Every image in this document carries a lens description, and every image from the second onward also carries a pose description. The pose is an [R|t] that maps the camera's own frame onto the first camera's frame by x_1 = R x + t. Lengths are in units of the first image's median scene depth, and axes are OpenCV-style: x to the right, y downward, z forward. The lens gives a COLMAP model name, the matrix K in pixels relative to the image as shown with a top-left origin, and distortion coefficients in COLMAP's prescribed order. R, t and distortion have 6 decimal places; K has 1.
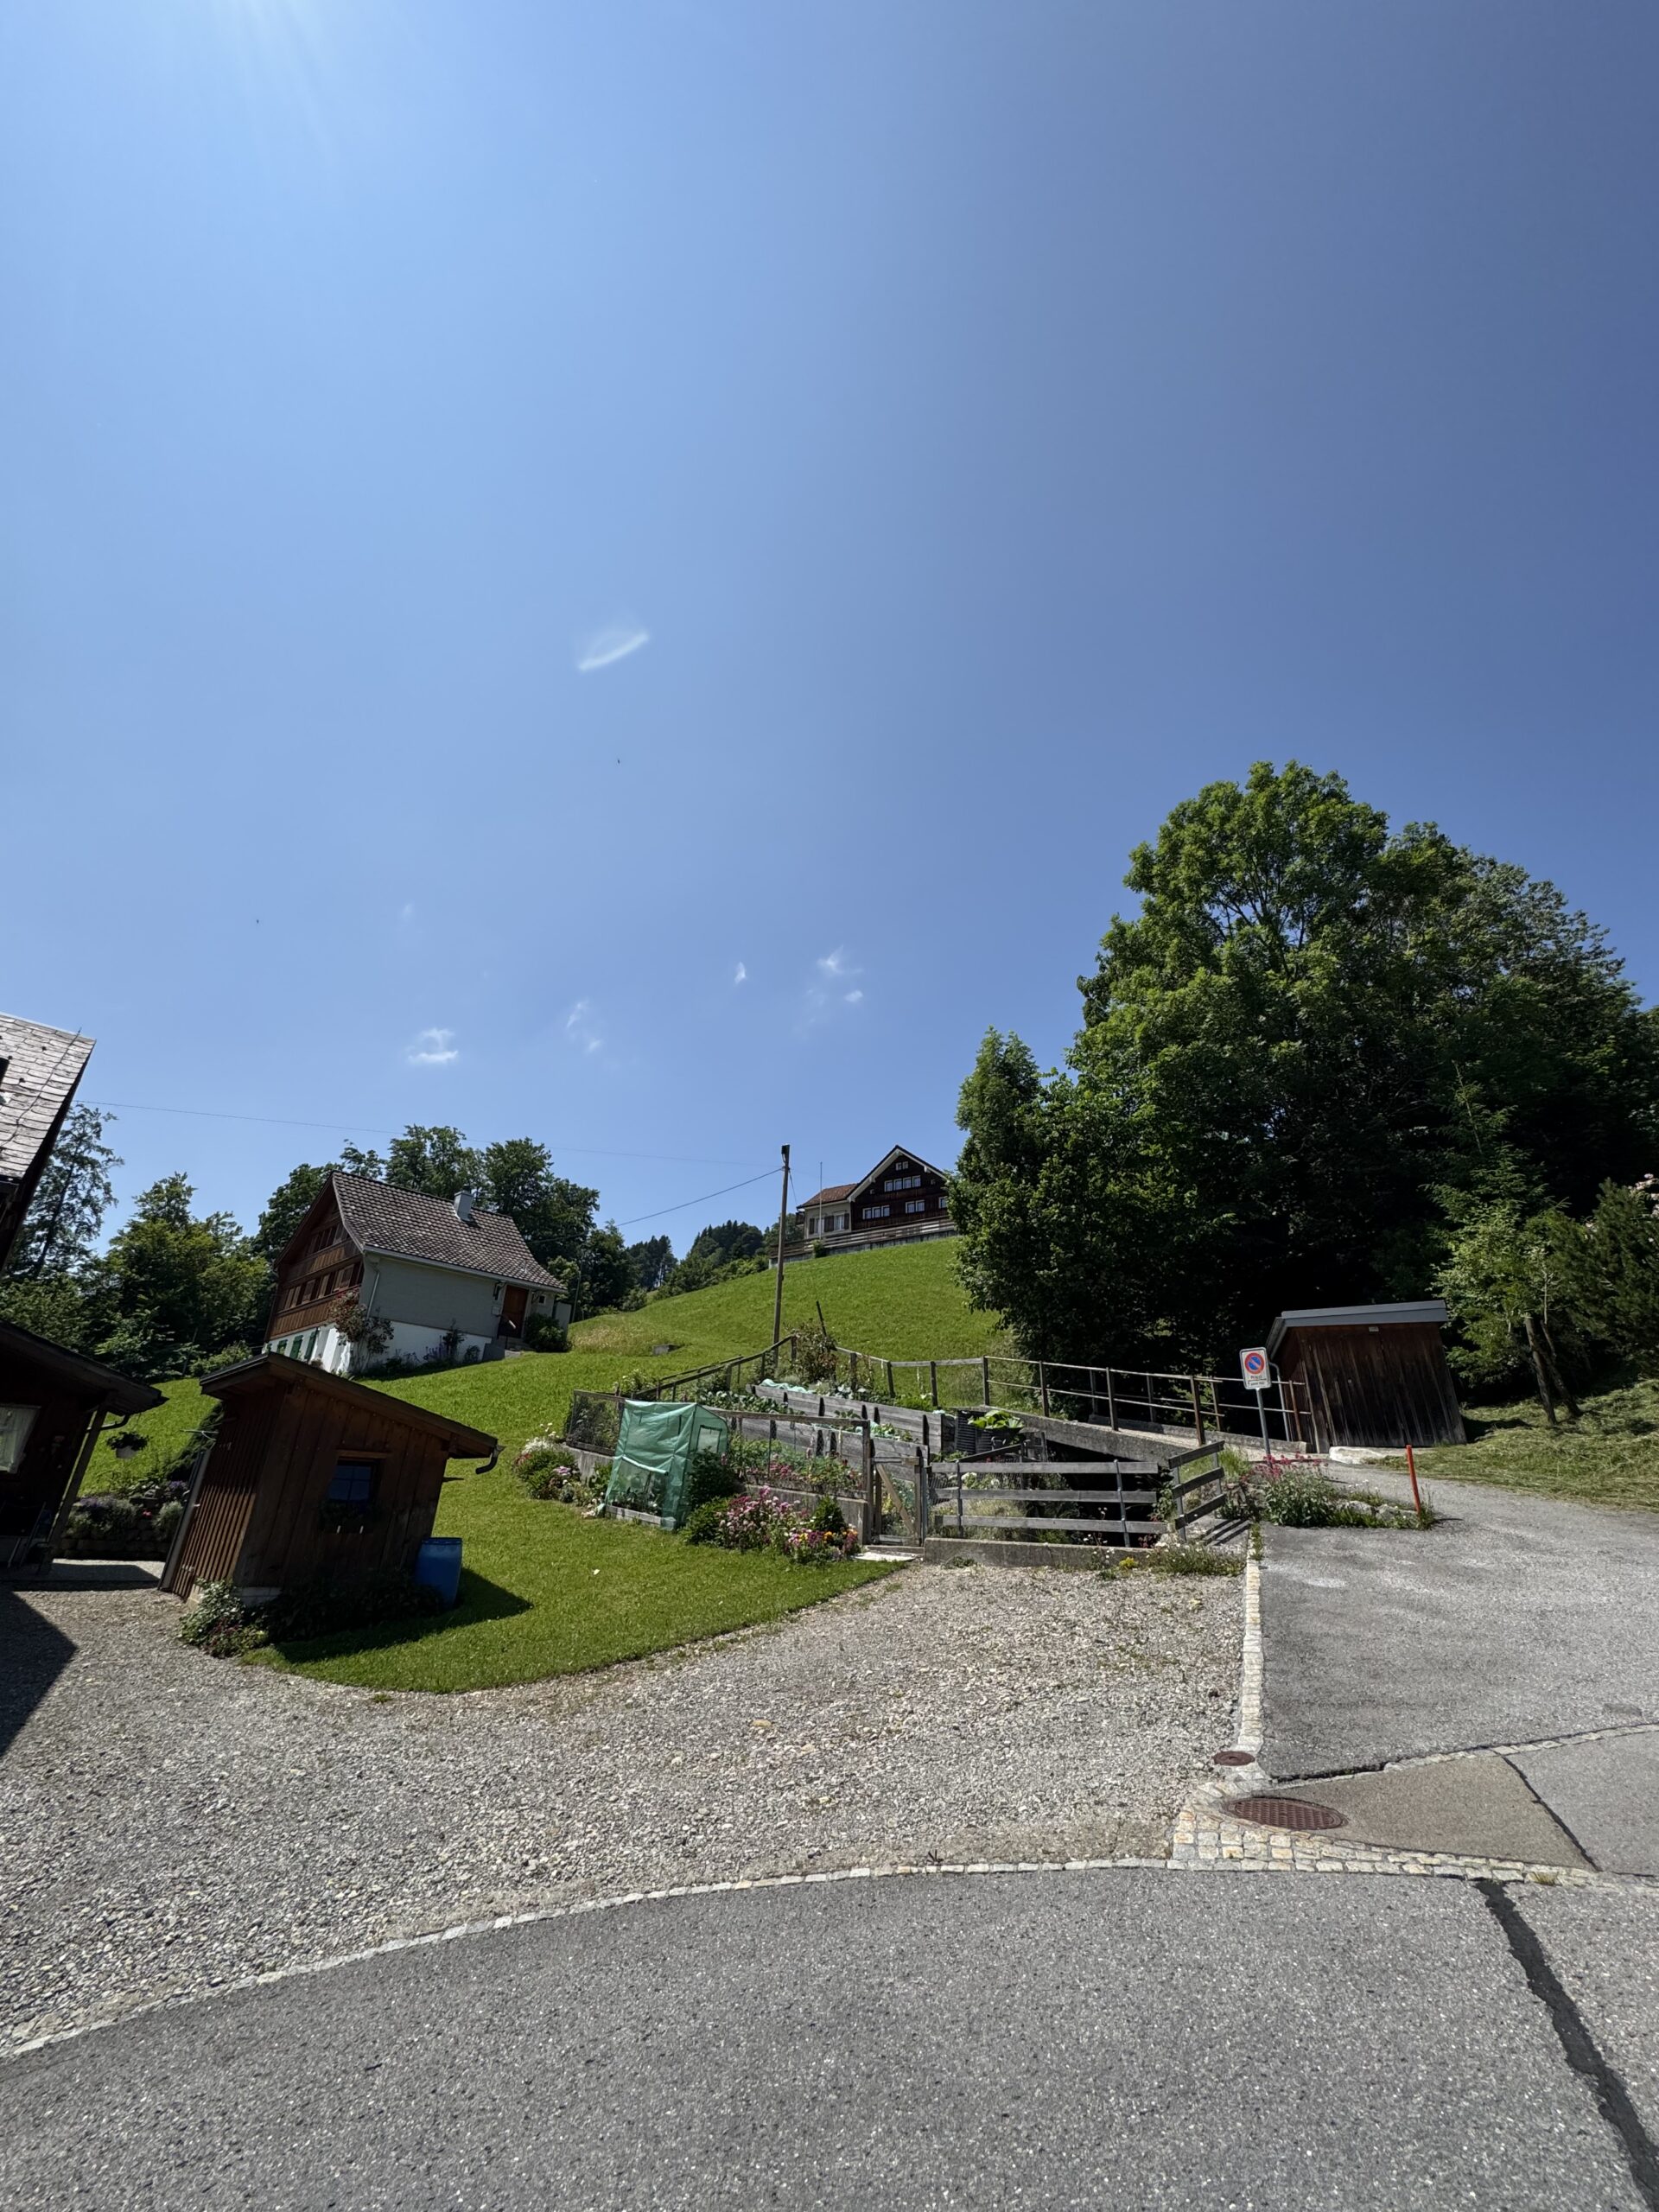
lens RADIAL K [[892.8, 0, 828.8], [0, 892.8, 1096.8], [0, 0, 1]] dist [-0.006220, 0.000275]
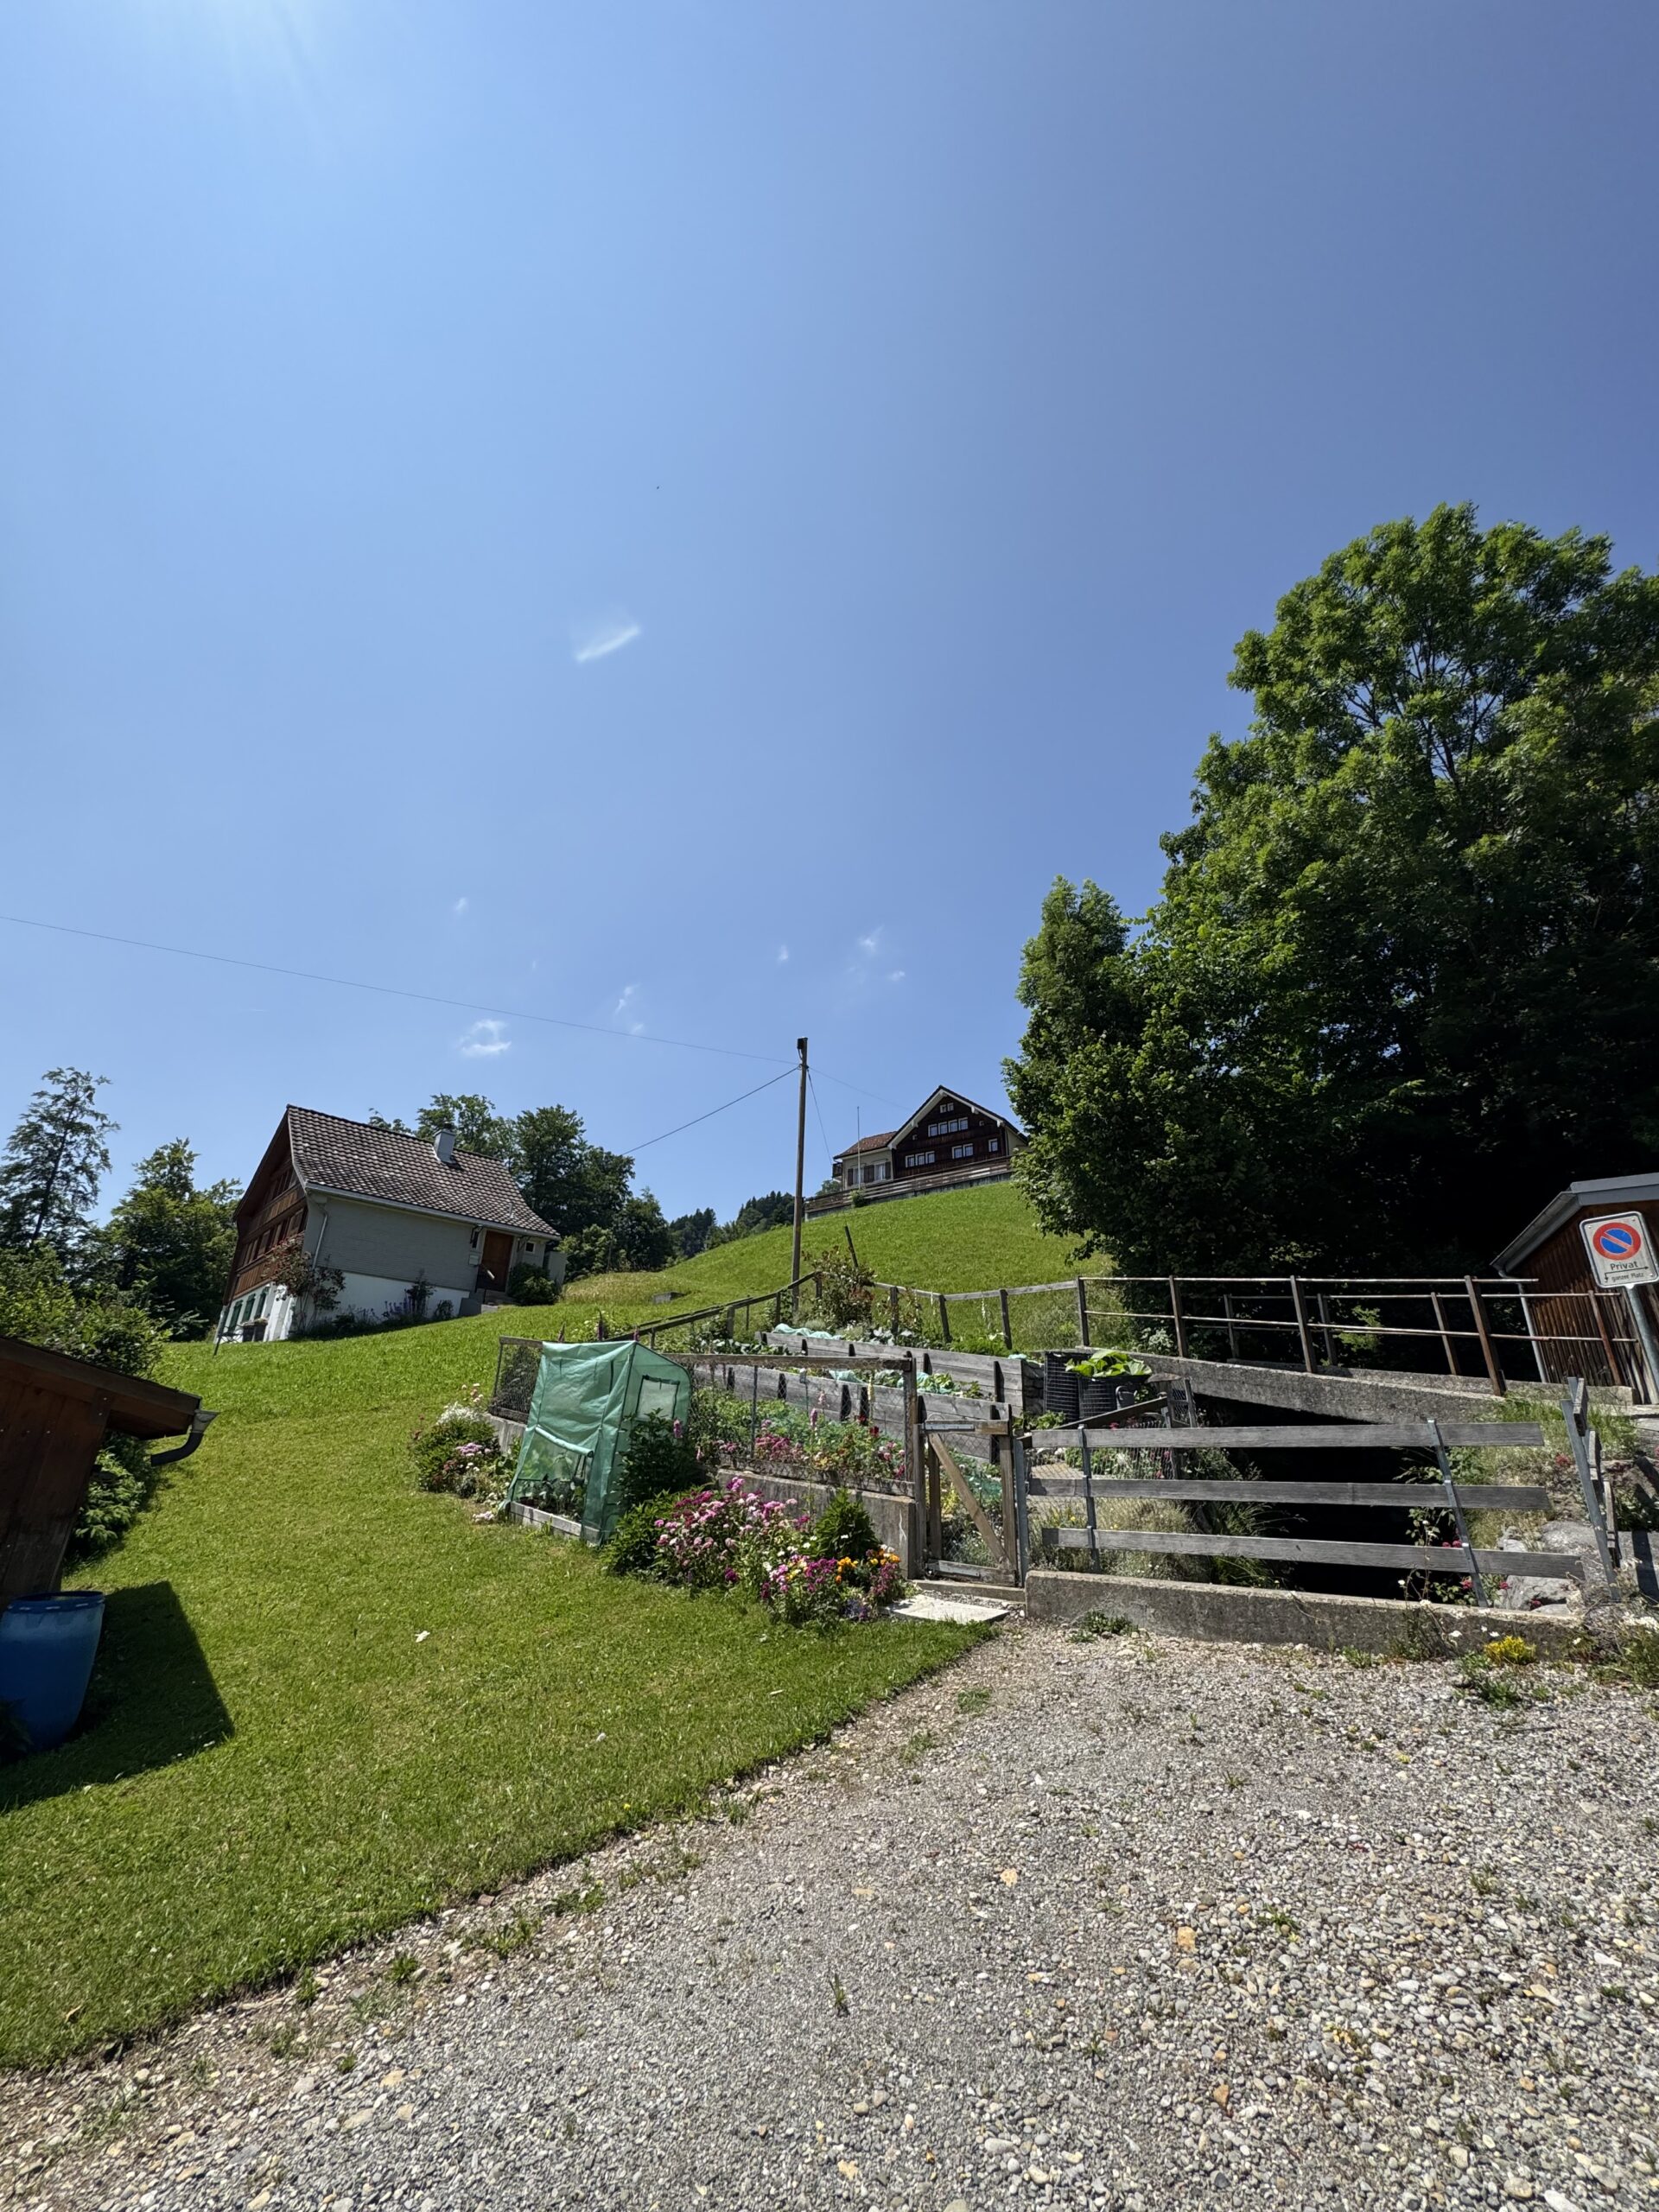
lens RADIAL K [[892.8, 0, 832.5], [0, 892.8, 1096.5], [0, 0, 1]] dist [-0.006220, 0.000275]
pose [[0.998634, -0.031033, -0.042027, 0.011342], [0.032348, 0.998997, 0.030959, 0.089658], [0.041024, -0.032277, 0.998637, 0.220596]]
